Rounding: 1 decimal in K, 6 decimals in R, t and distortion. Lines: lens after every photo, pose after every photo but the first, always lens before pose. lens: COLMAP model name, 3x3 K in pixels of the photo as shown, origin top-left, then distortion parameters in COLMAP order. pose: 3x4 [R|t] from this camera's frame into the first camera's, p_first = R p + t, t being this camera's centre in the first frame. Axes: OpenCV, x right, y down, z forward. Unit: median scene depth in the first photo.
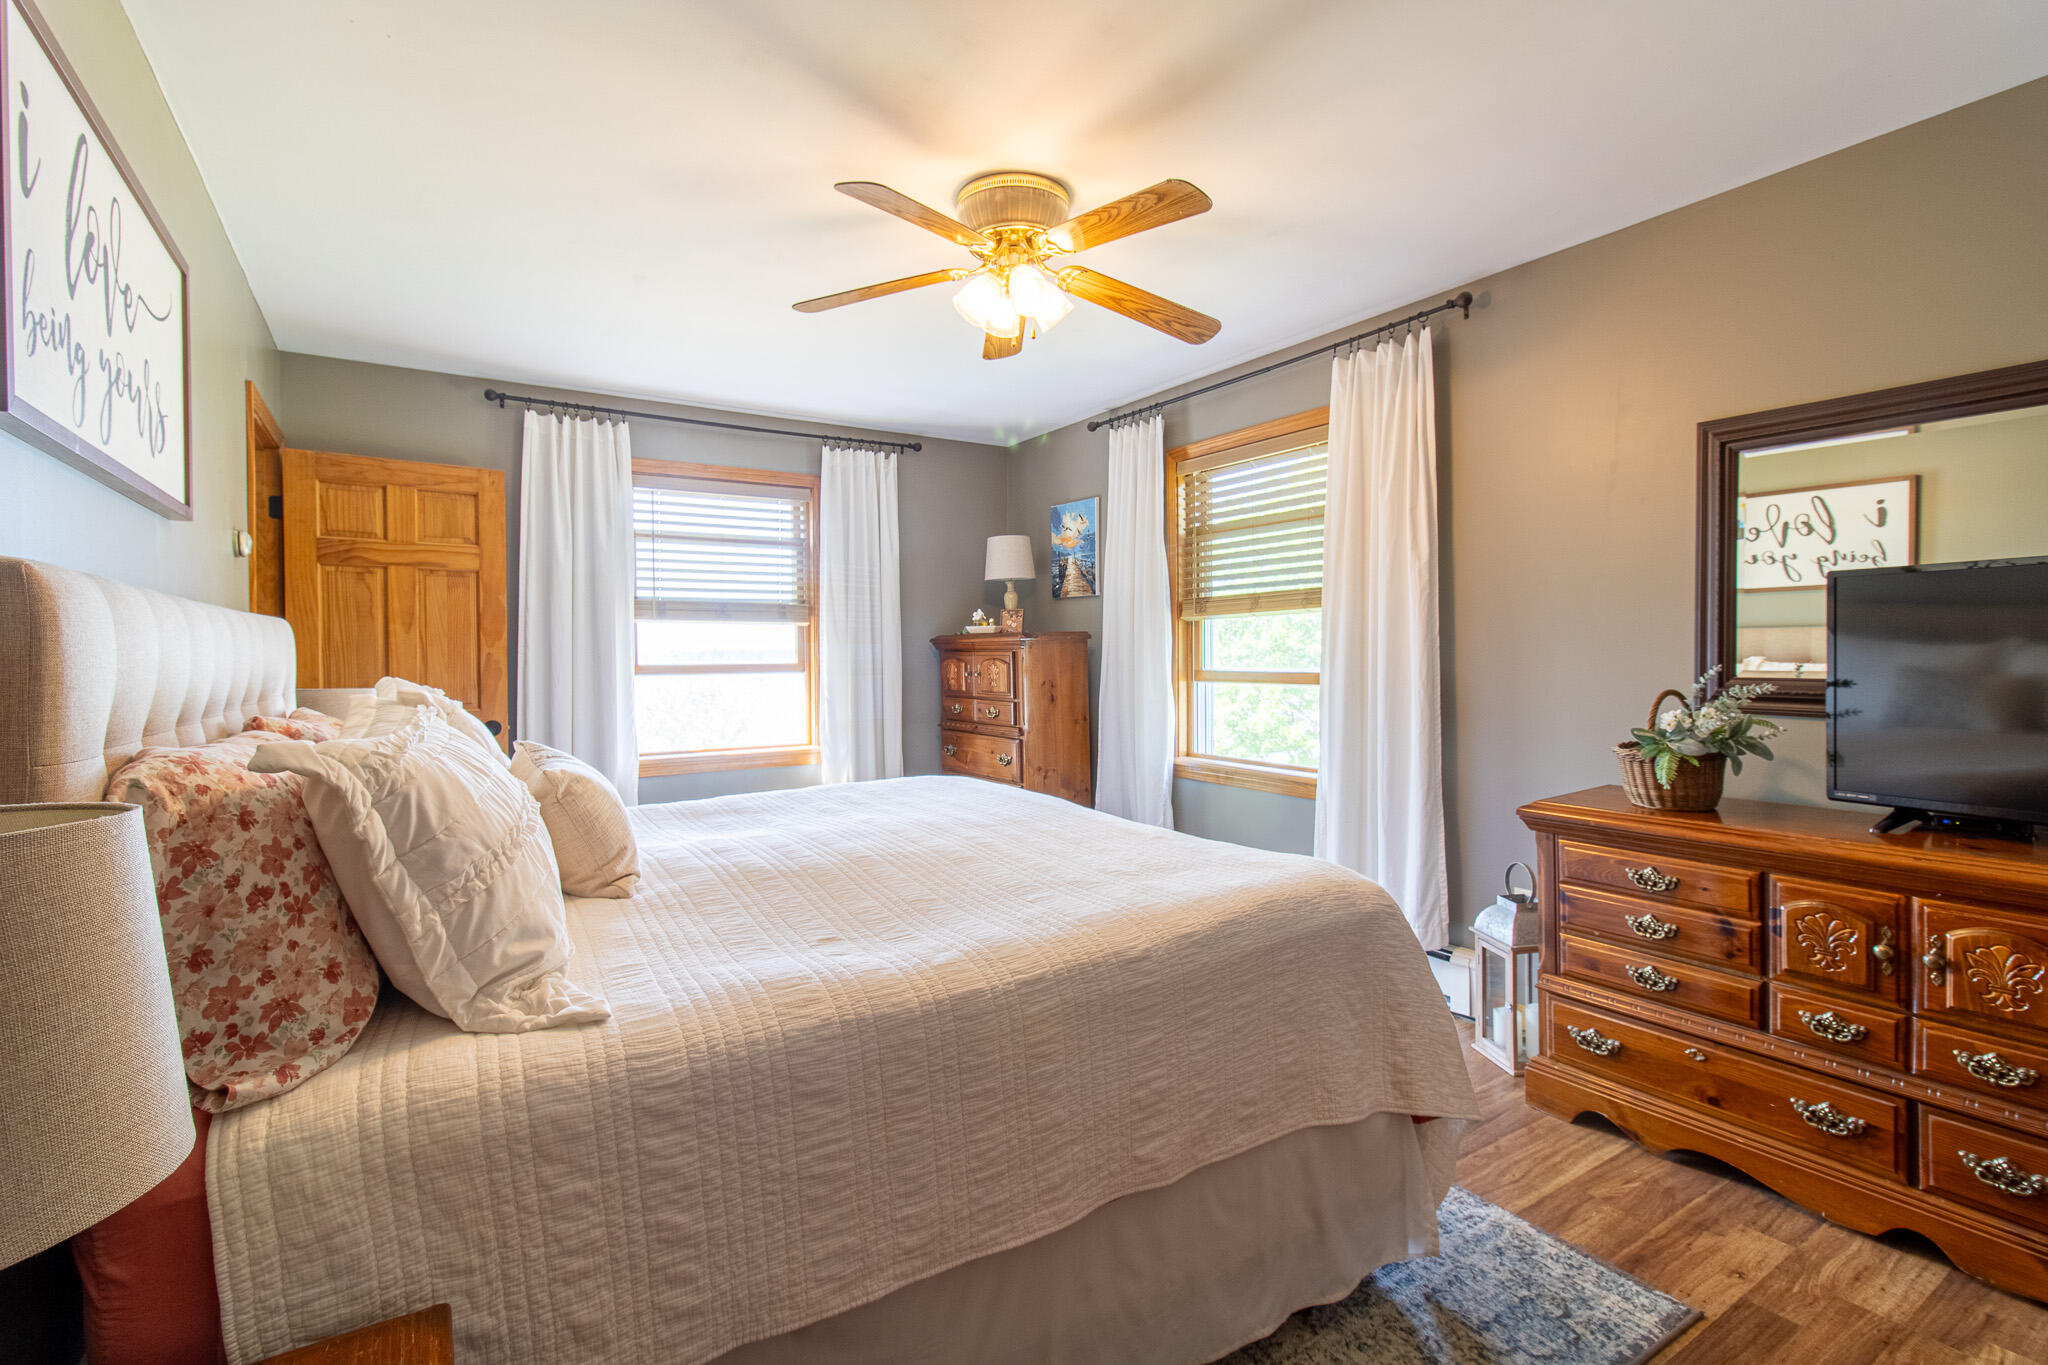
lens RADIAL K [[942.9, 0, 1020.5], [0, 942.9, 668.4], [0, 0, 1]] dist [0.003354, -0.001161]
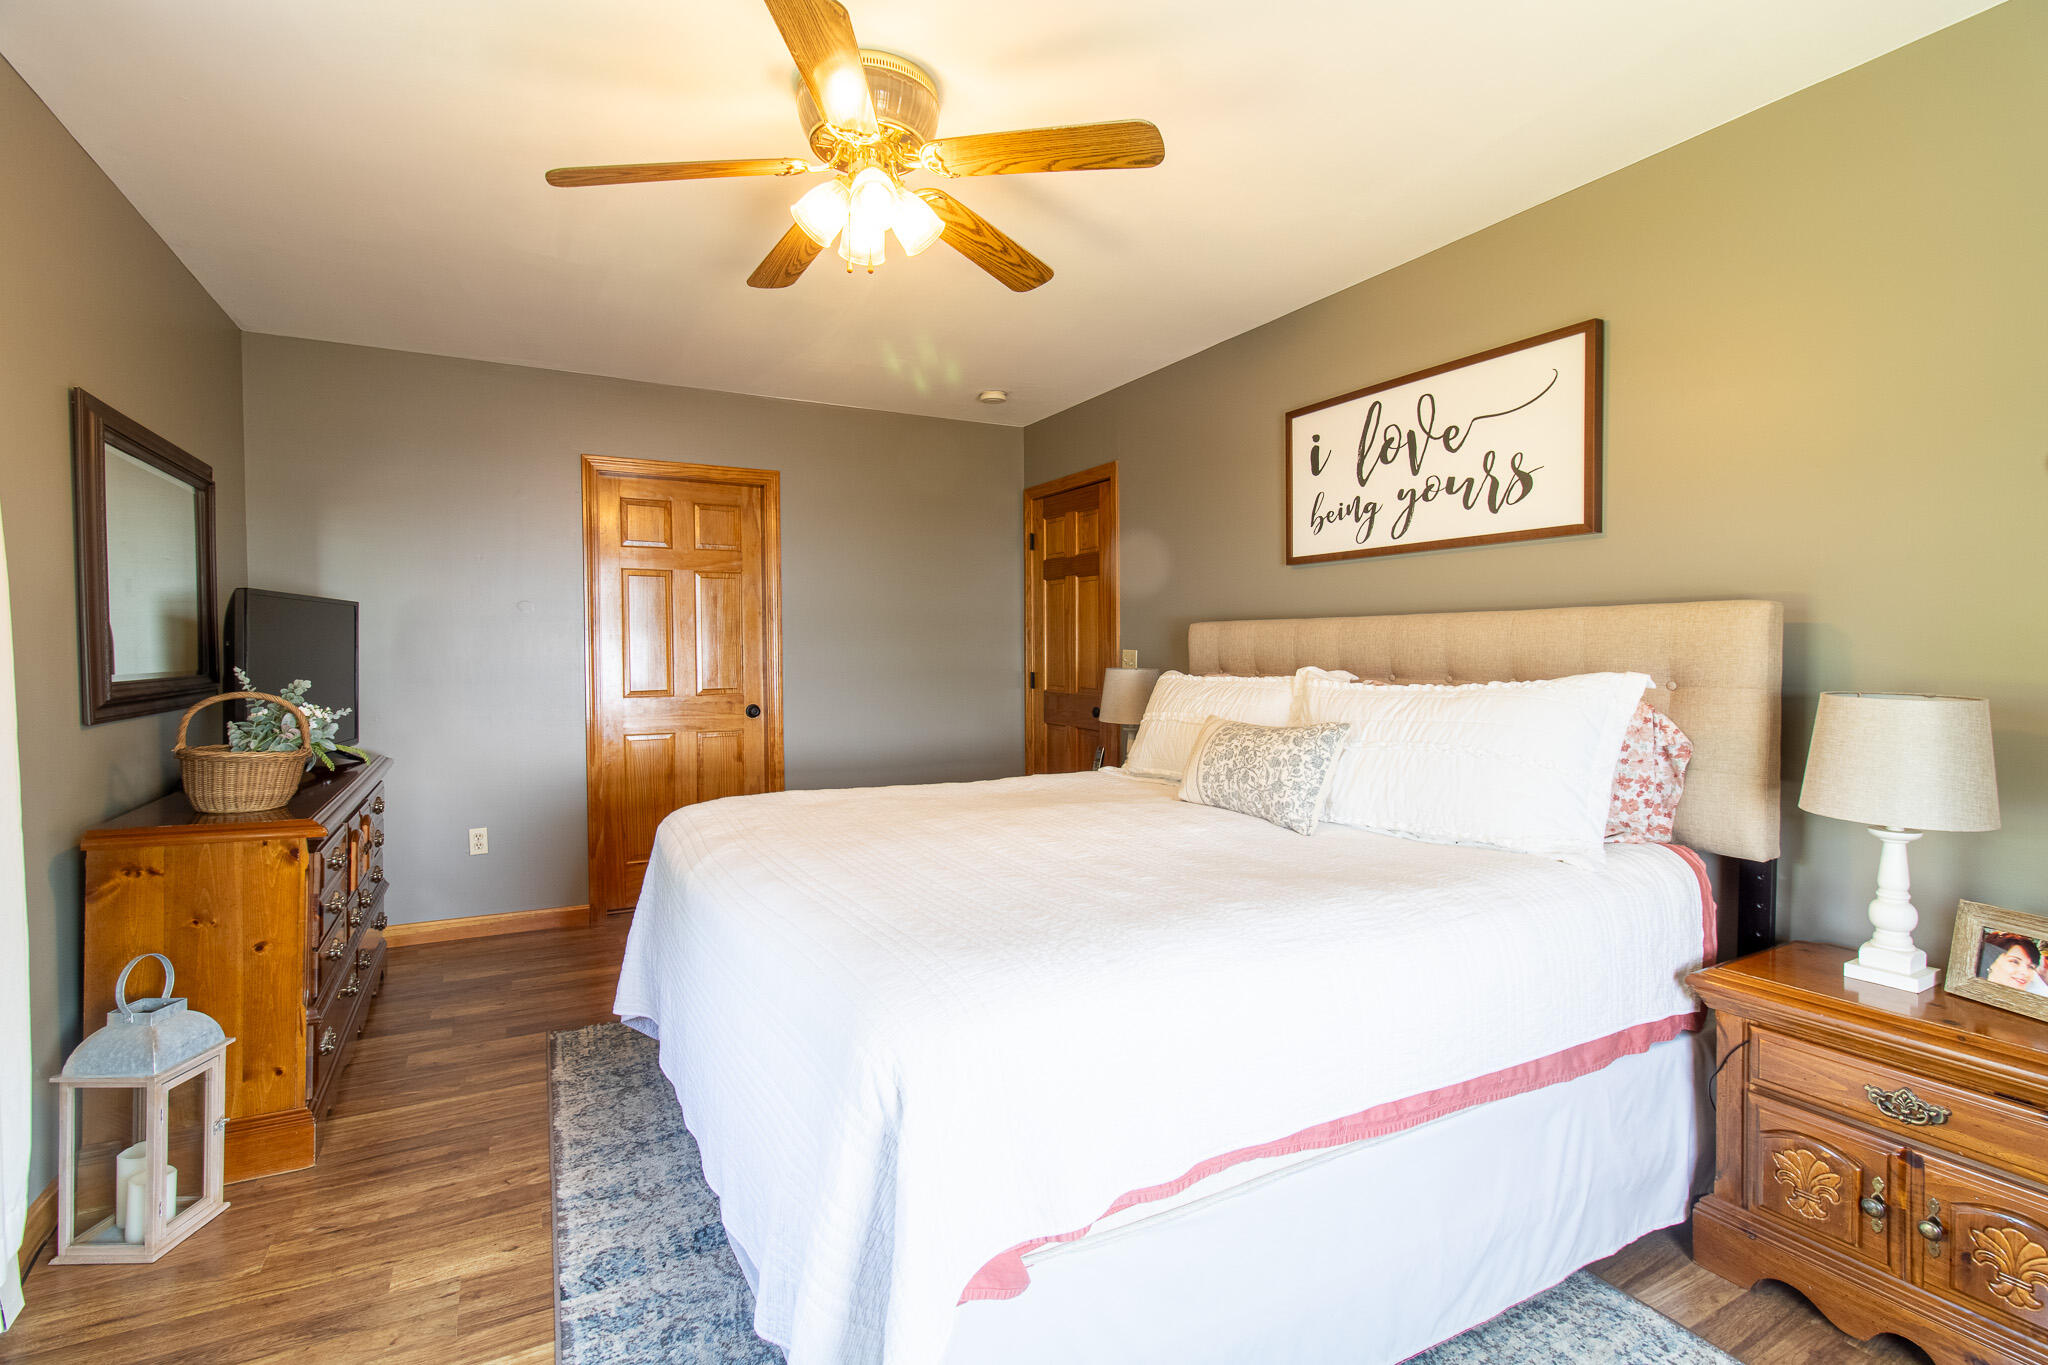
lens RADIAL K [[942.9, 0, 1020.5], [0, 942.9, 668.4], [0, 0, 1]] dist [0.003354, -0.001161]
pose [[-0.997570, 0.007816, 0.069229, -0.151222], [0.010609, 0.999141, 0.040065, -0.024520], [-0.068857, 0.040702, -0.996796, 1.433714]]
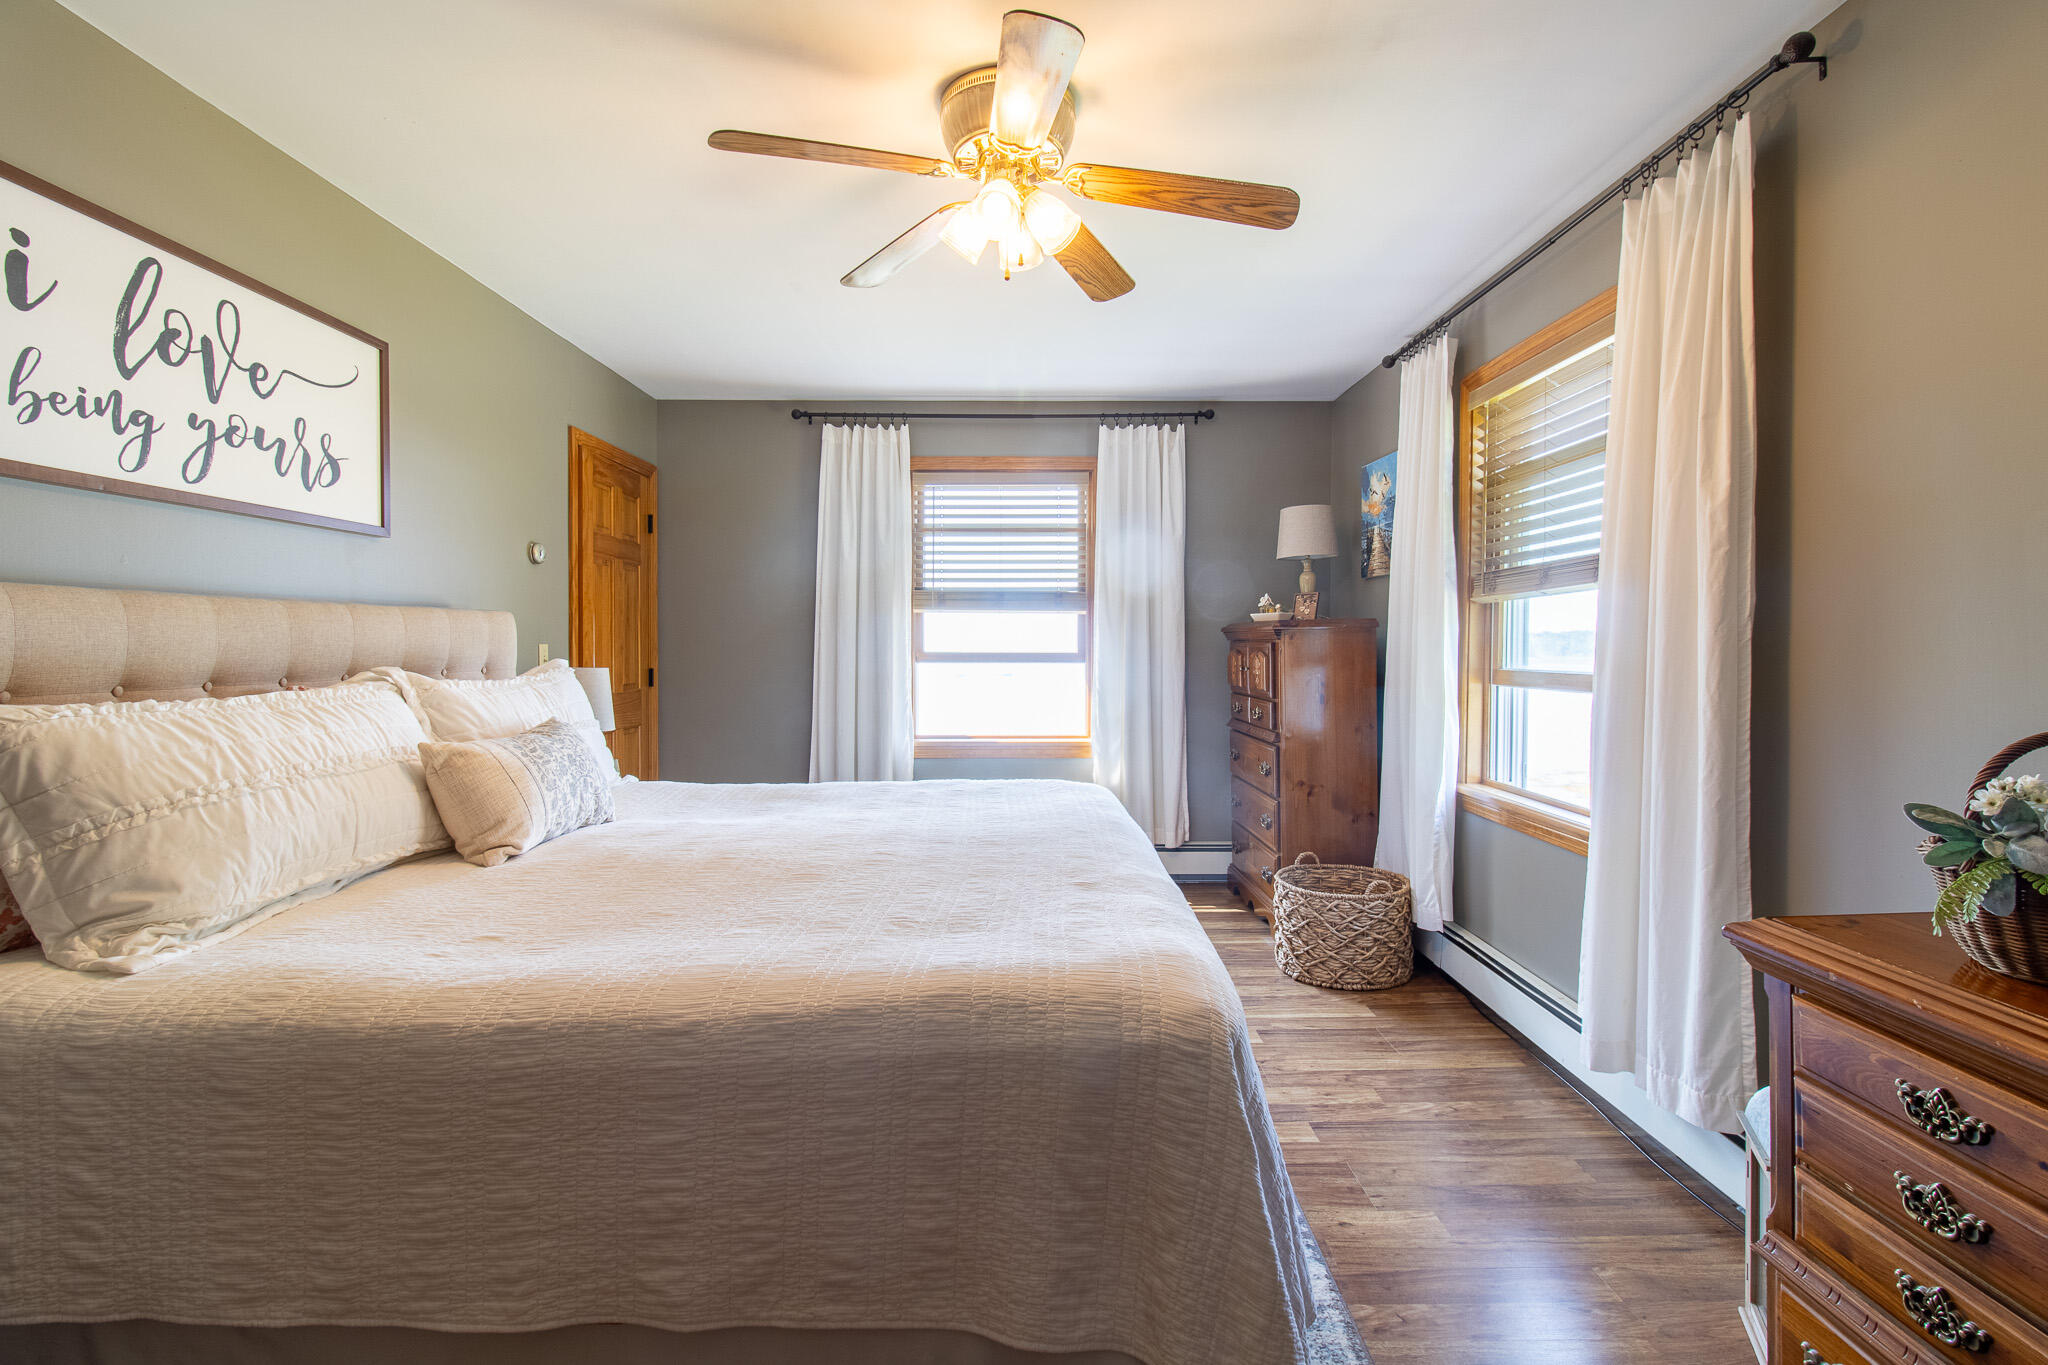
lens RADIAL K [[942.9, 0, 1020.5], [0, 942.9, 668.4], [0, 0, 1]] dist [0.003354, -0.001161]
pose [[0.843774, 0.022931, -0.536209, 0.364547], [-0.017310, 0.999730, 0.015515, -0.005377], [0.536420, -0.003809, 0.843942, 0.229974]]
